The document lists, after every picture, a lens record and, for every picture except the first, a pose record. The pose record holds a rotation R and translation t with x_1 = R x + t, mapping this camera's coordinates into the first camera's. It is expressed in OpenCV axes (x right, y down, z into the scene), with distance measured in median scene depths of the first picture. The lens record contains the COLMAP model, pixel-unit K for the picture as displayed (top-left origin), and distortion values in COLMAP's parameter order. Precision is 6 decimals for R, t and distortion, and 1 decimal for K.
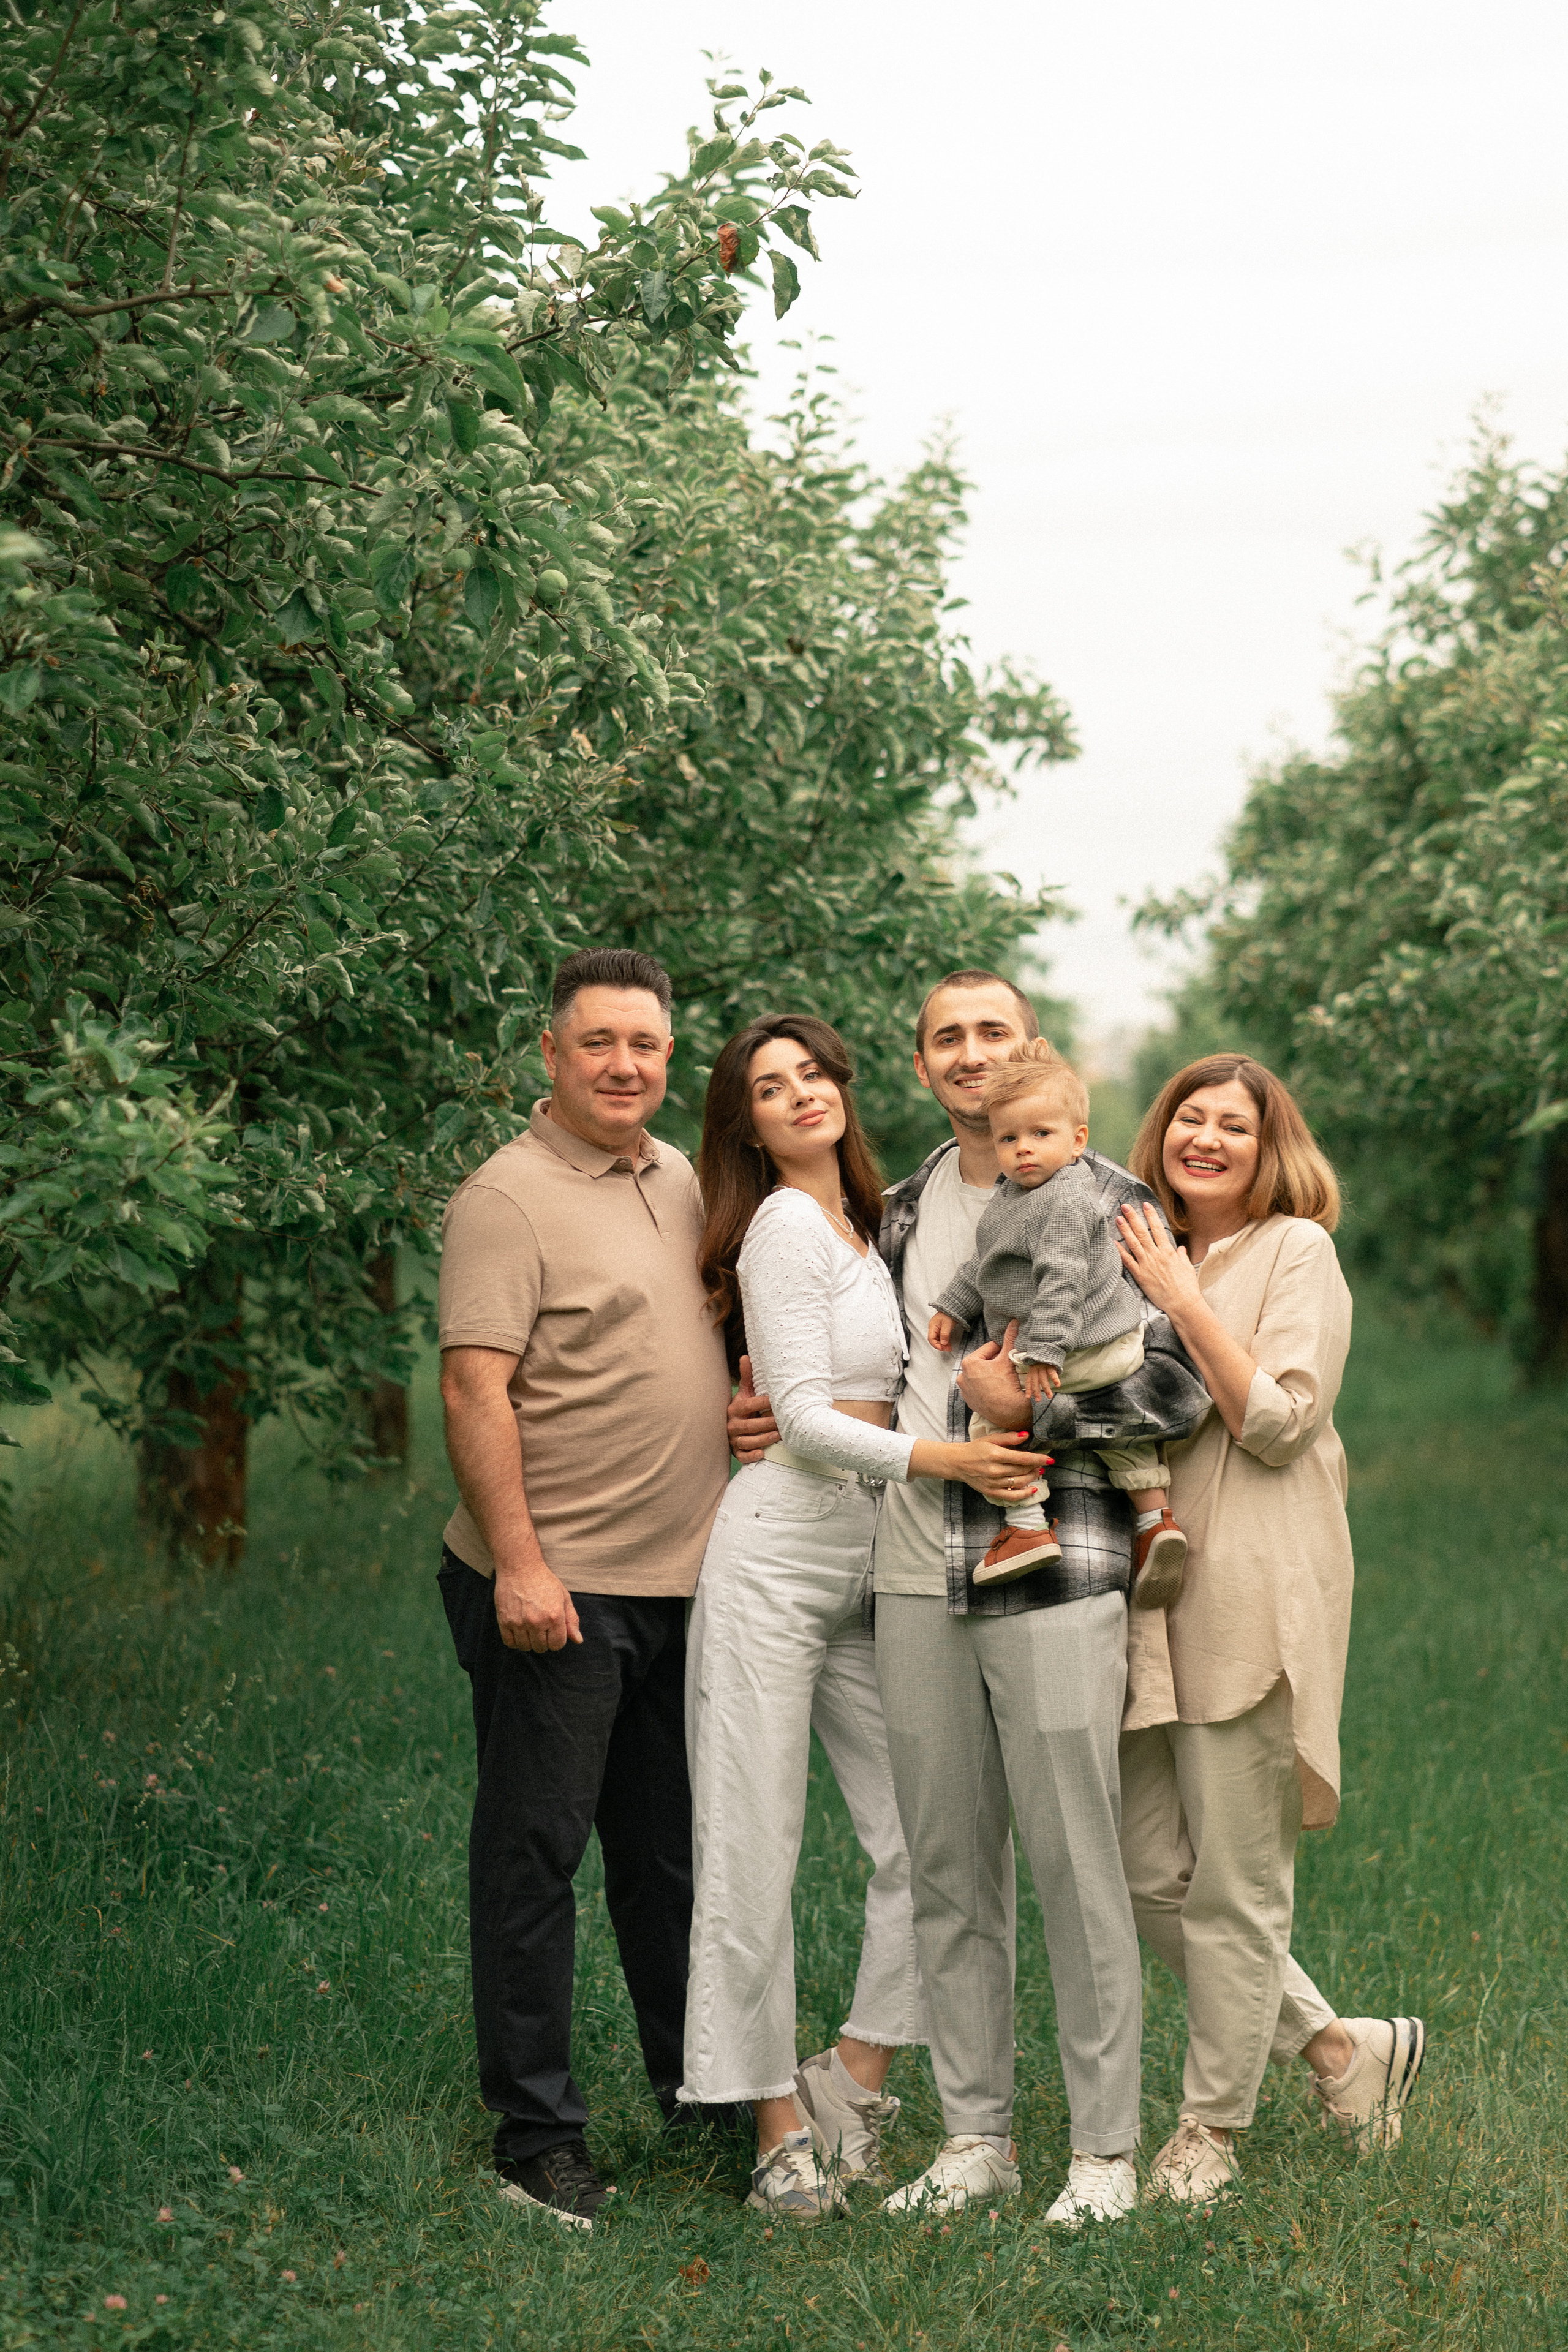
lens RADIAL K [[5708.2, 0, 780.2], [0, 5708.2, 1138.7], [0, 0, 1]] dist [1.008255, -9.869170]
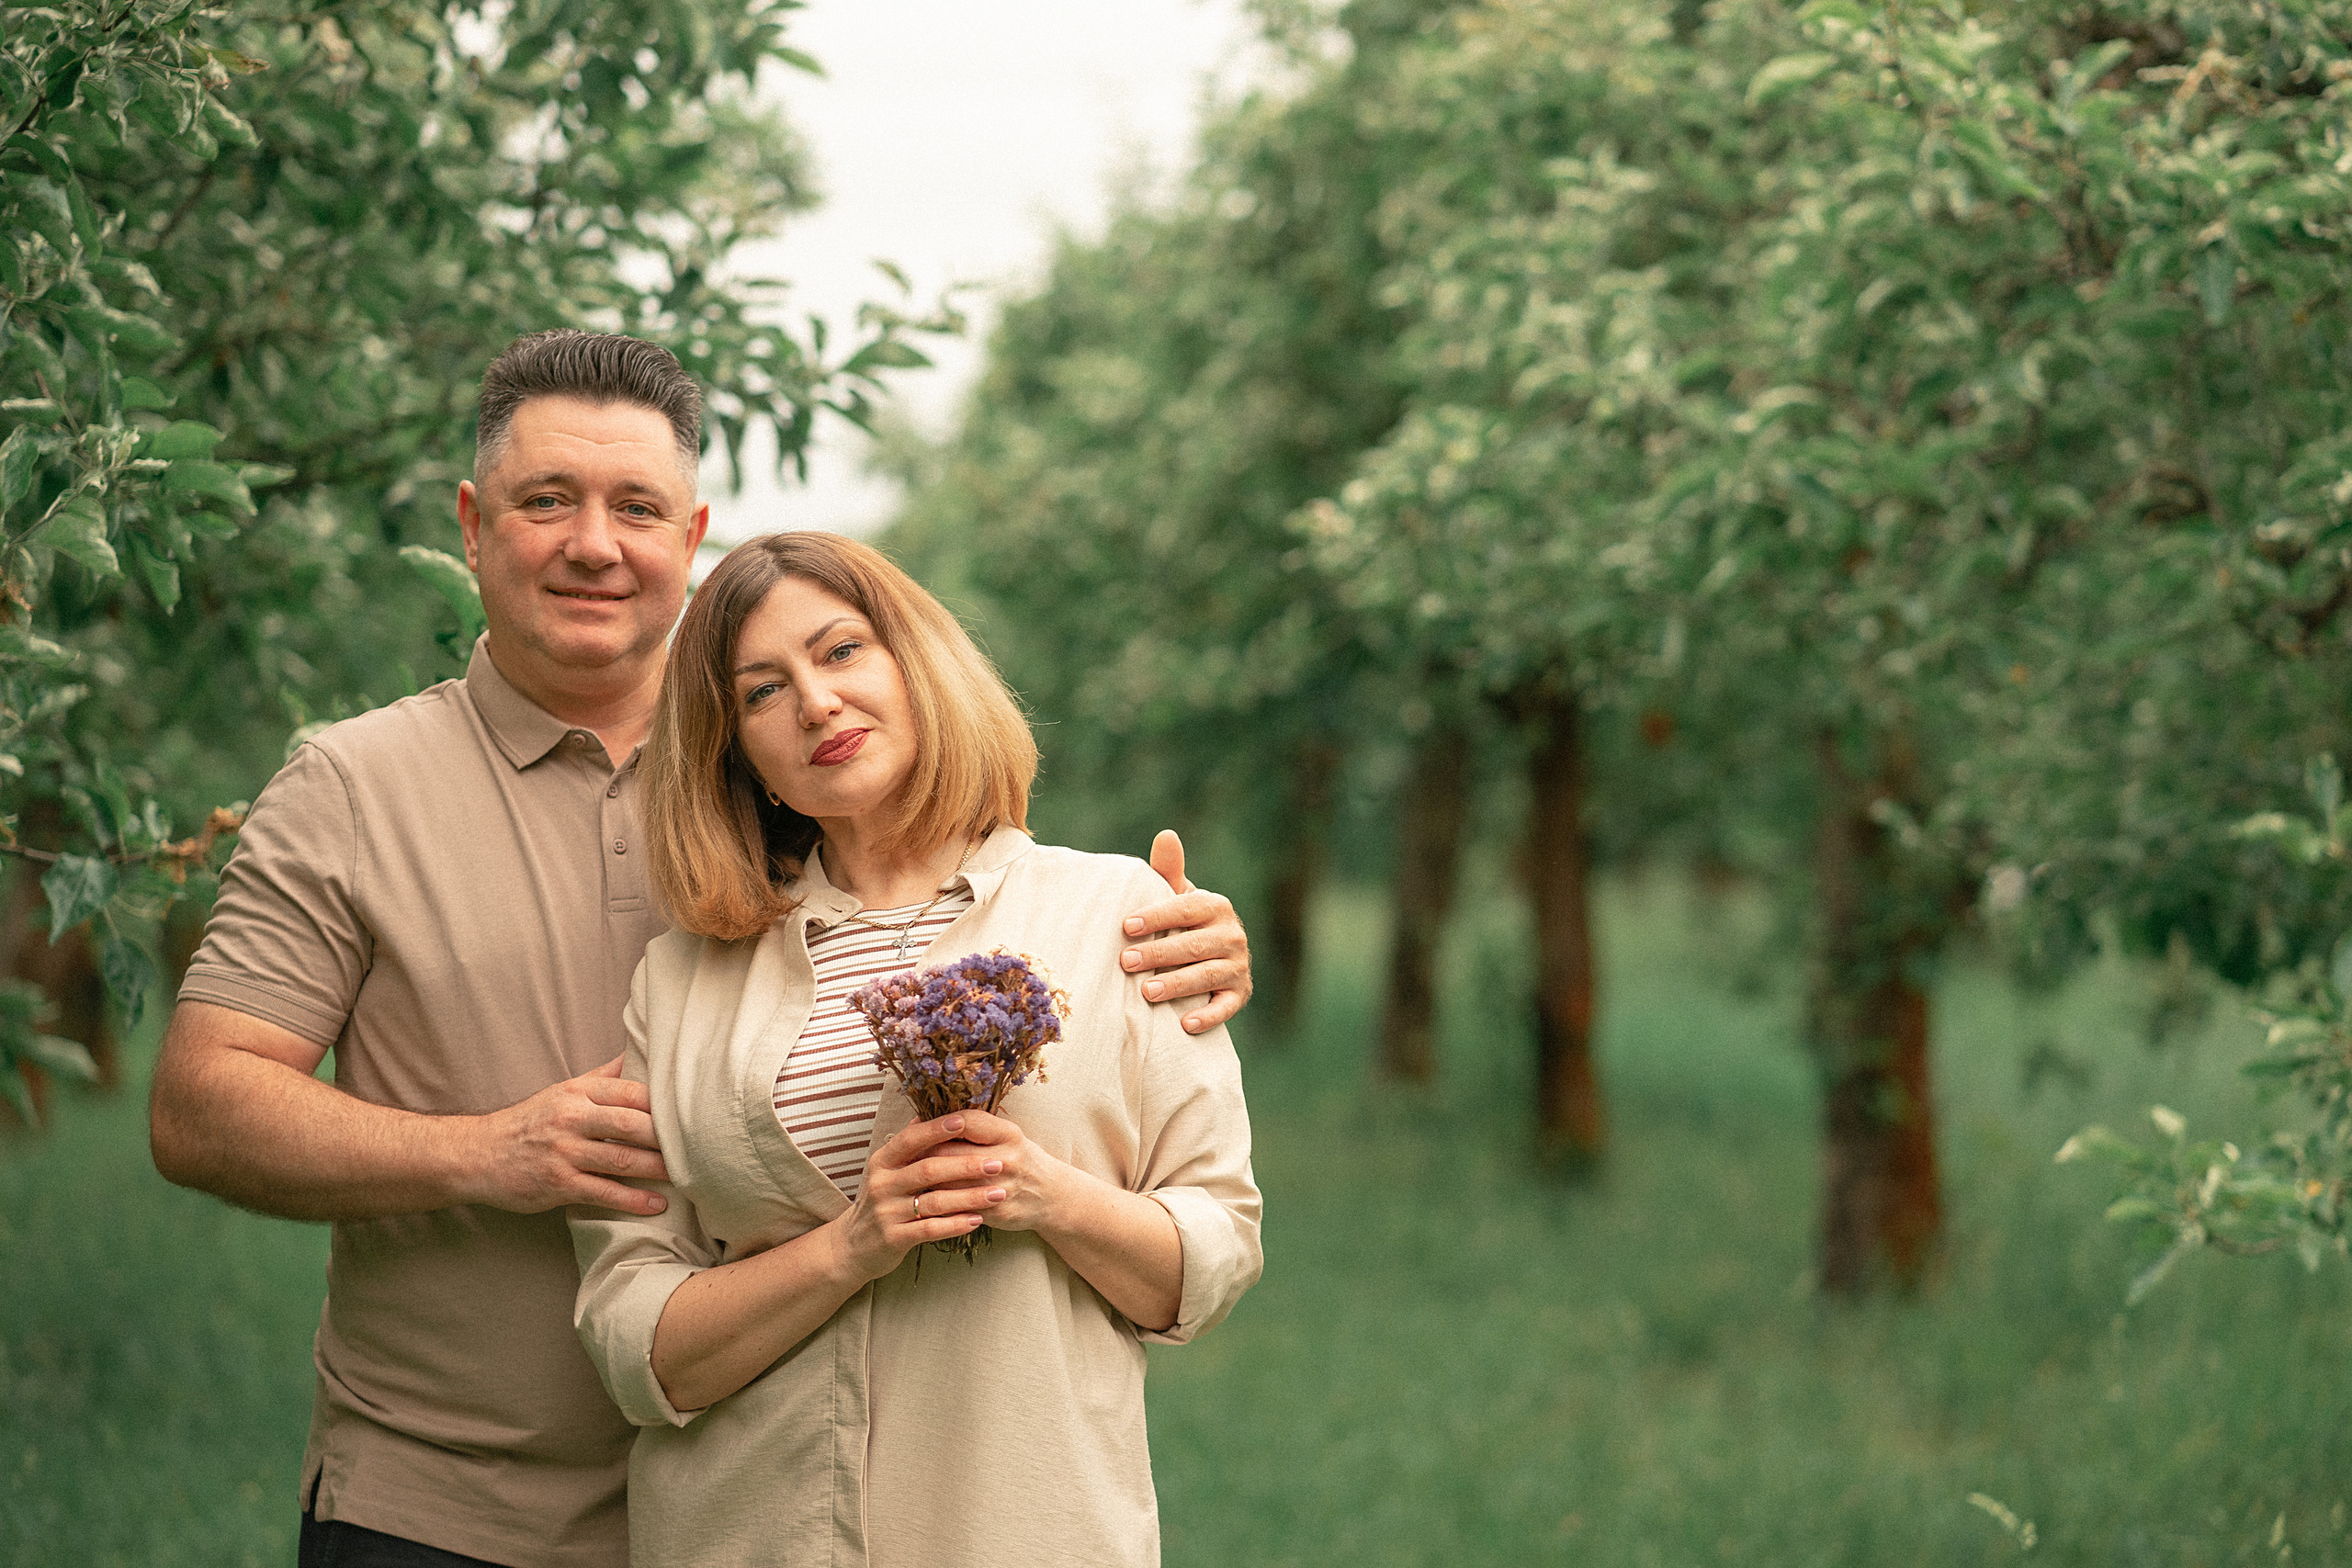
lens RADIAL K [[5554.2, 0, 1176.0], [0, 5554.2, 784.0], [0, 0, 1]] dist [0.919376, -9.105756]
pose [[0.987807, -0.022116, 0.154102, -0.024257], [0.022176, 0.999753, 0.001330, 0.008965], [-0.154093, 0.002103, 0.988054, 0.490318]]
